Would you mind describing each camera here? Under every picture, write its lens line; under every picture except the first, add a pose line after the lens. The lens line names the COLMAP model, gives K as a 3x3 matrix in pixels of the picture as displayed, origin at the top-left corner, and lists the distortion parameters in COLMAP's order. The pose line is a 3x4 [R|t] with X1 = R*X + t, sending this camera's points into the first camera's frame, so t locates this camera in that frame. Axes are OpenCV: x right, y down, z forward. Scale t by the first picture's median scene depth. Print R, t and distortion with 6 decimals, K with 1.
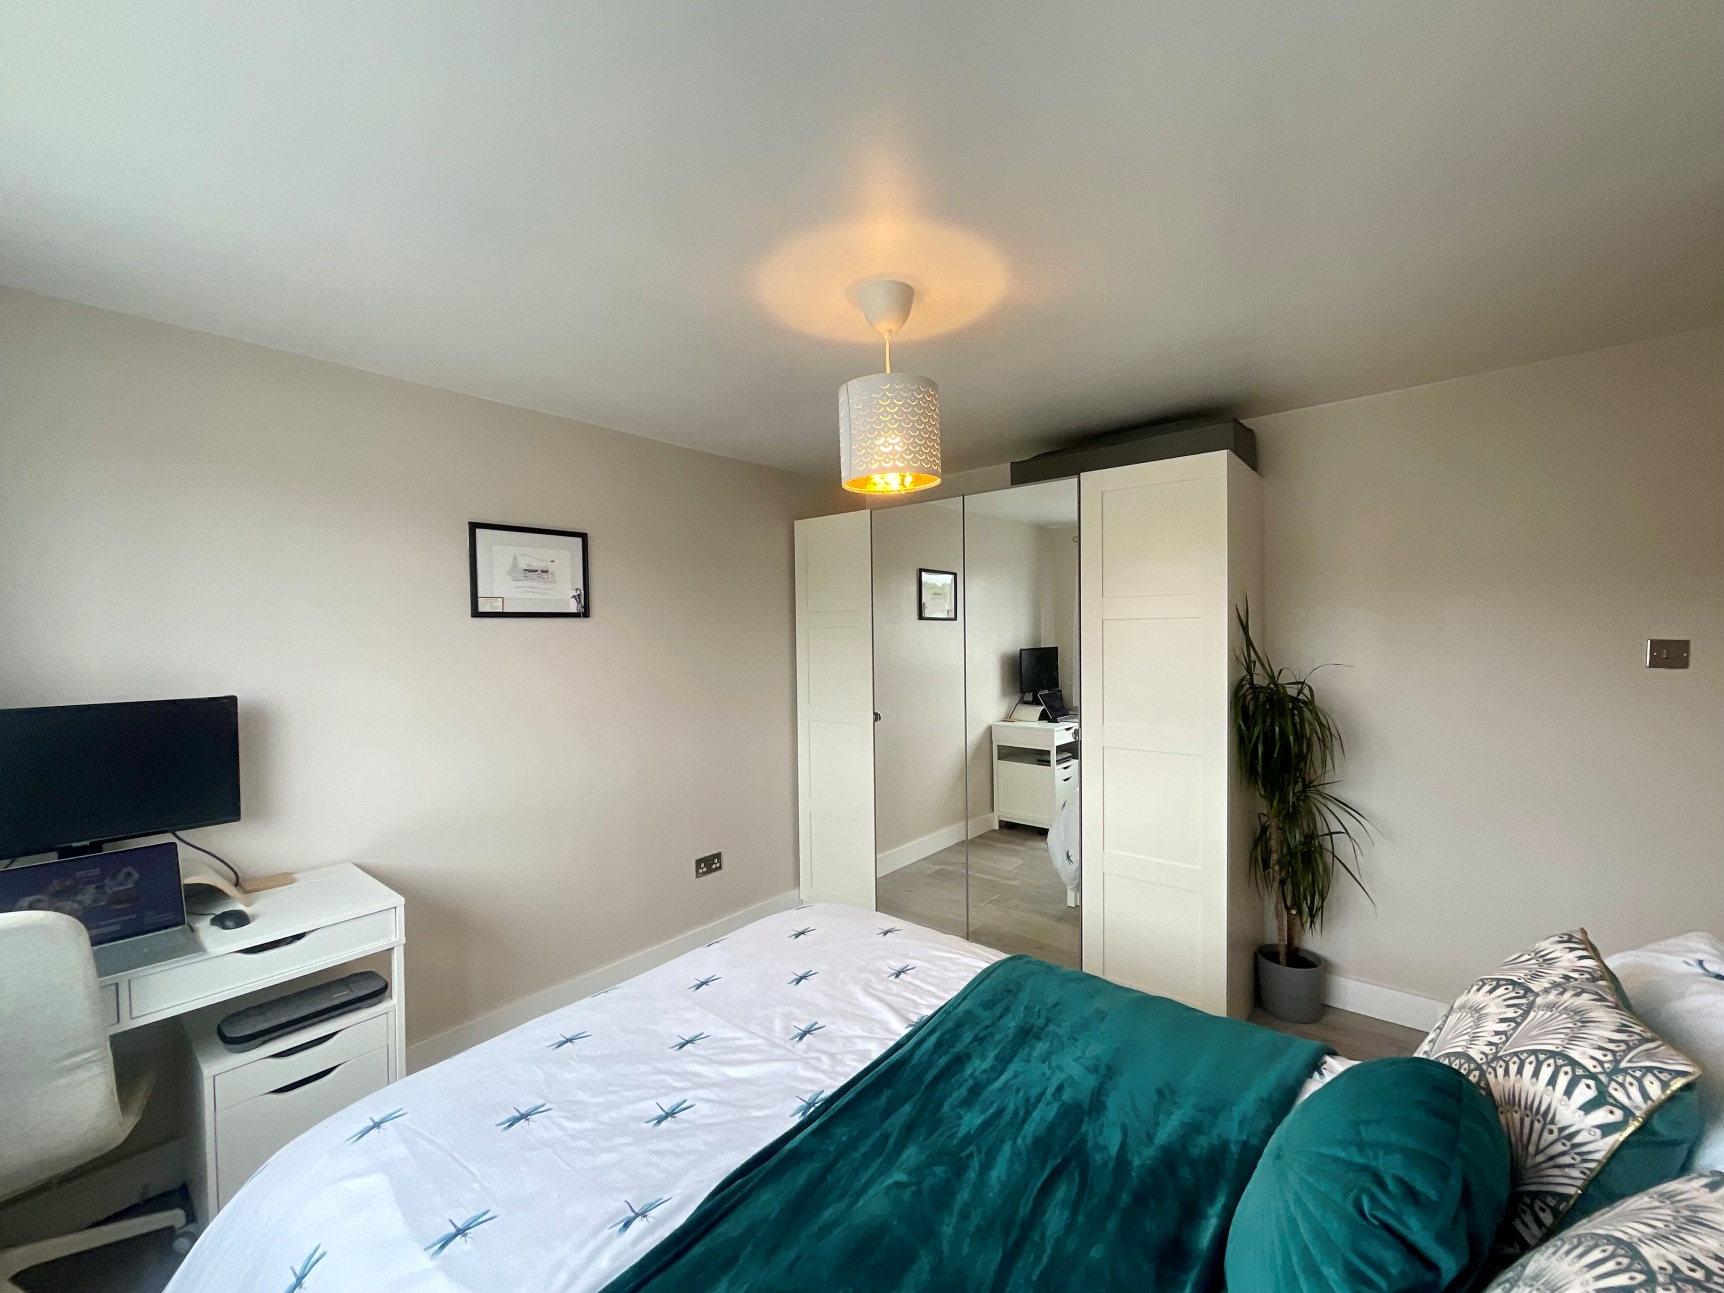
lens RADIAL K [[705.0, 0, 862.0], [0, 705.0, 646.5], [0, 0, 1]] dist [0.017493, 0.000284]
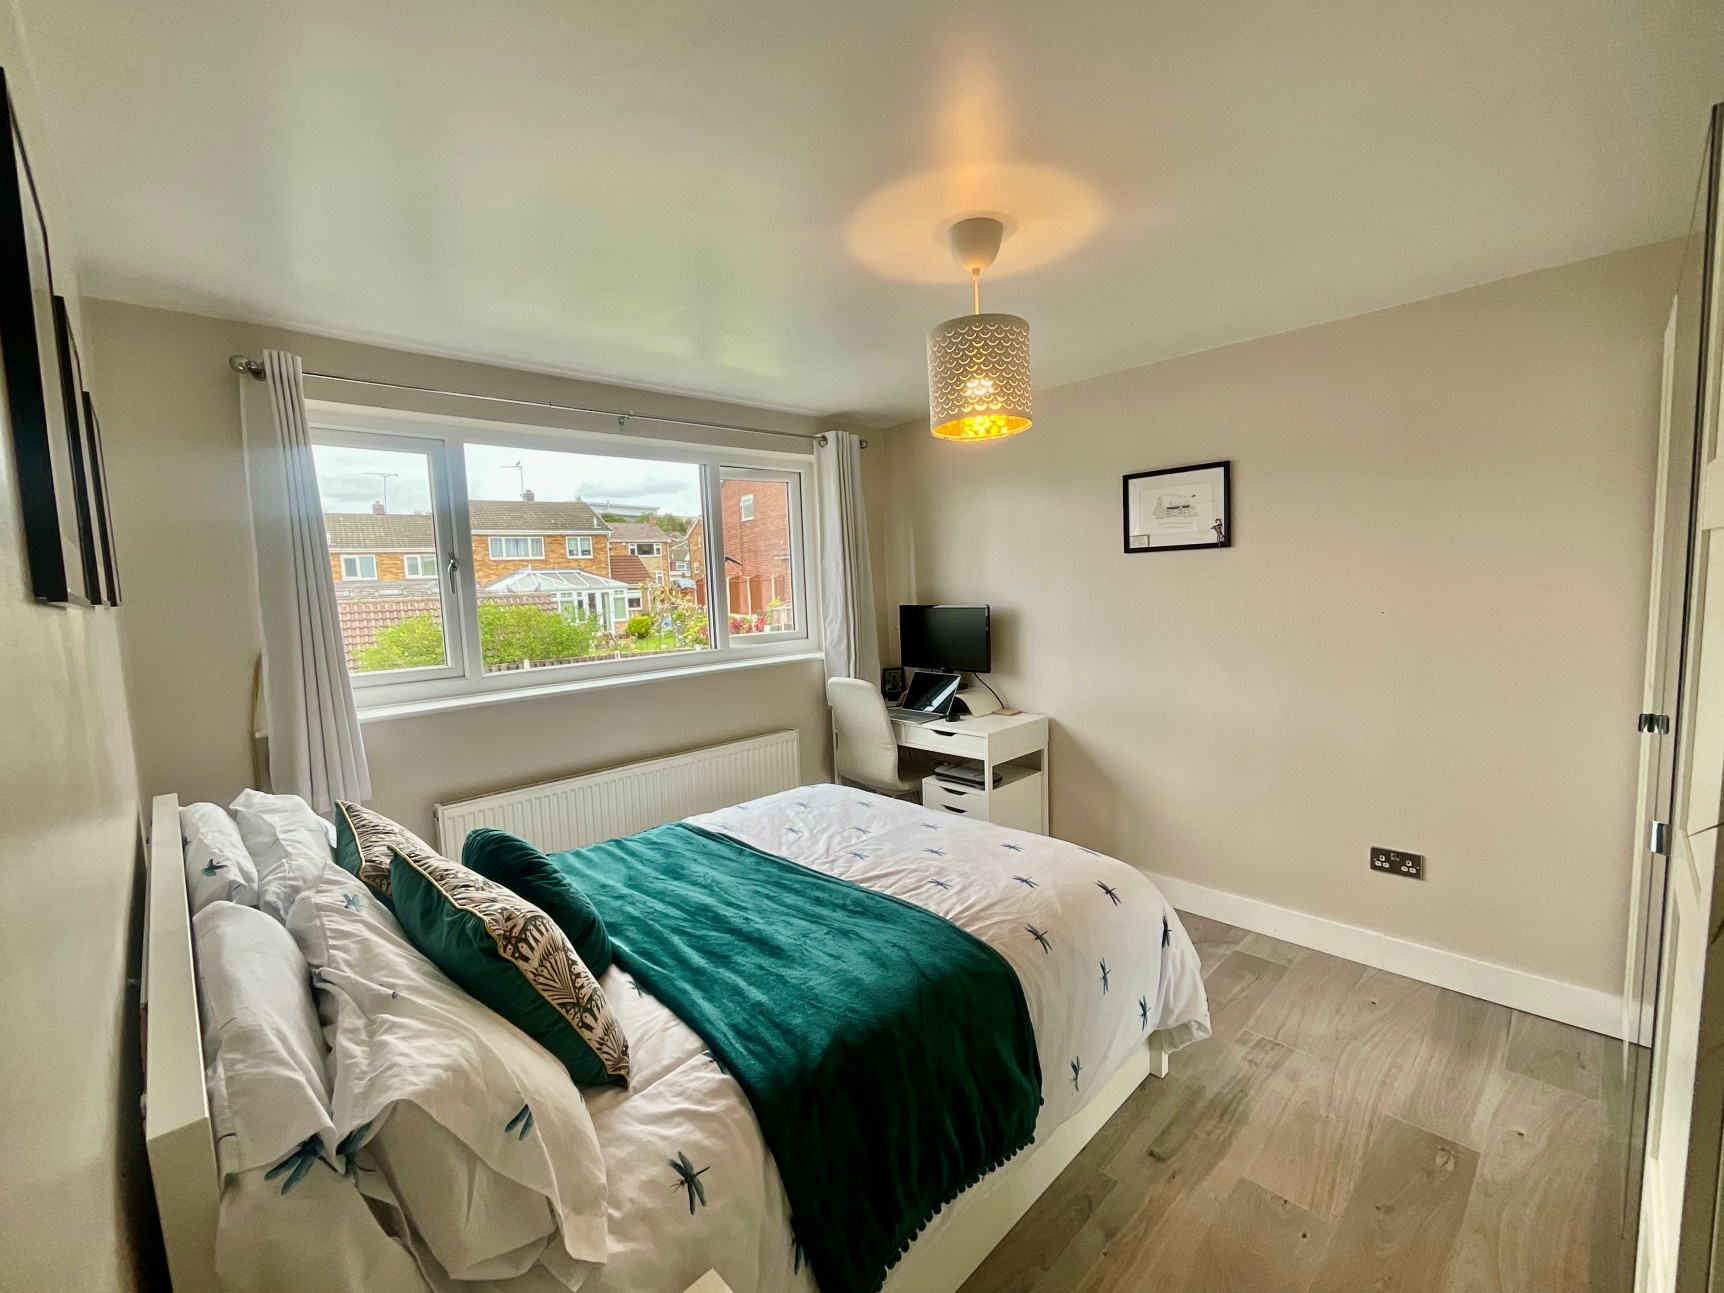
lens RADIAL K [[732.5, 0, 862.0], [0, 732.5, 646.5], [0, 0, 1]] dist [0.000035, 0.000079]
pose [[-0.099708, 0.110918, -0.988815, 0.789694], [0.020454, 0.993786, 0.109413, -0.028791], [0.994806, -0.009316, -0.101357, 0.672326]]
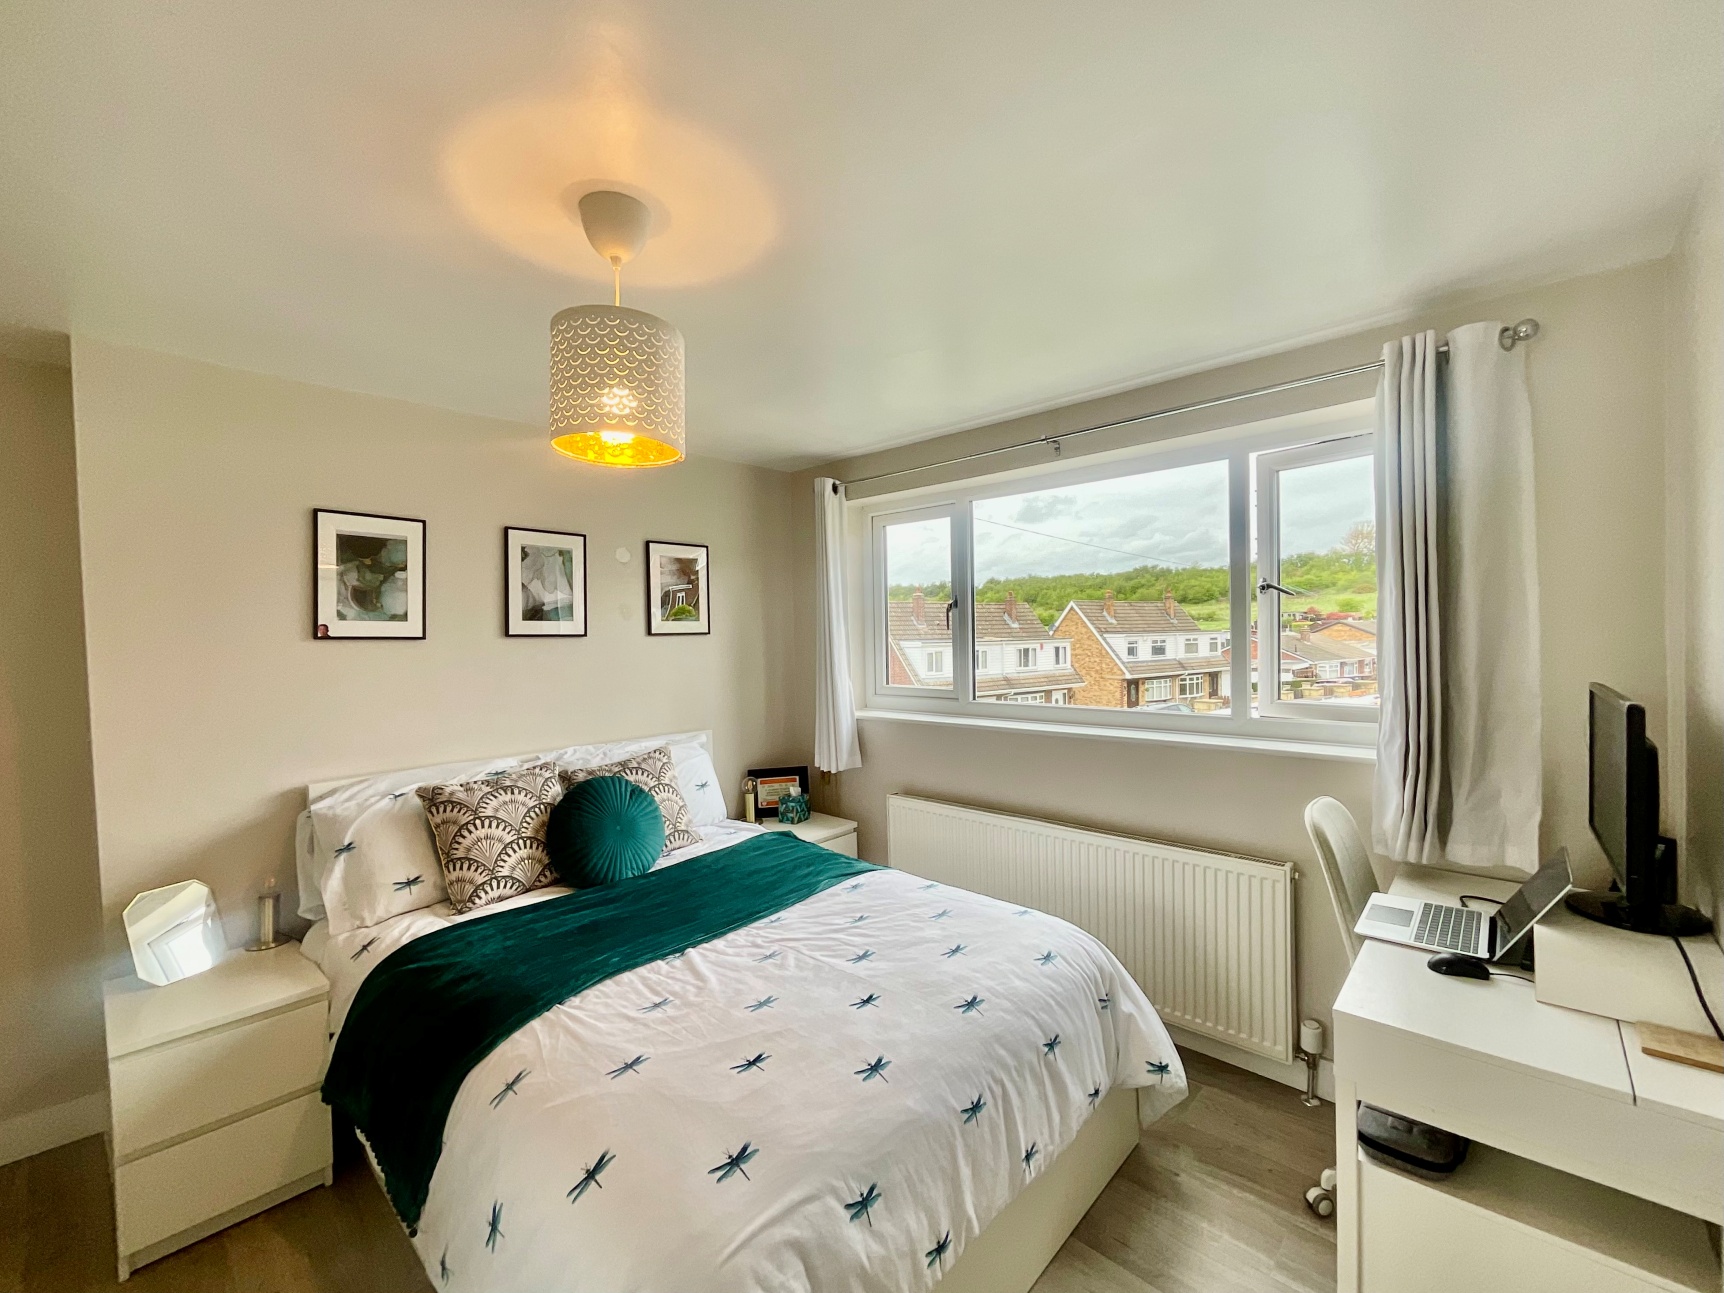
lens RADIAL K [[723.3, 0, 862.0], [0, 723.3, 646.5], [0, 0, 1]] dist [-0.000714, -0.000021]
pose [[-0.998535, 0.029185, 0.045569, -0.180742], [0.030942, 0.998786, 0.038342, -0.024137], [-0.044394, 0.039696, -0.998225, 1.287697]]
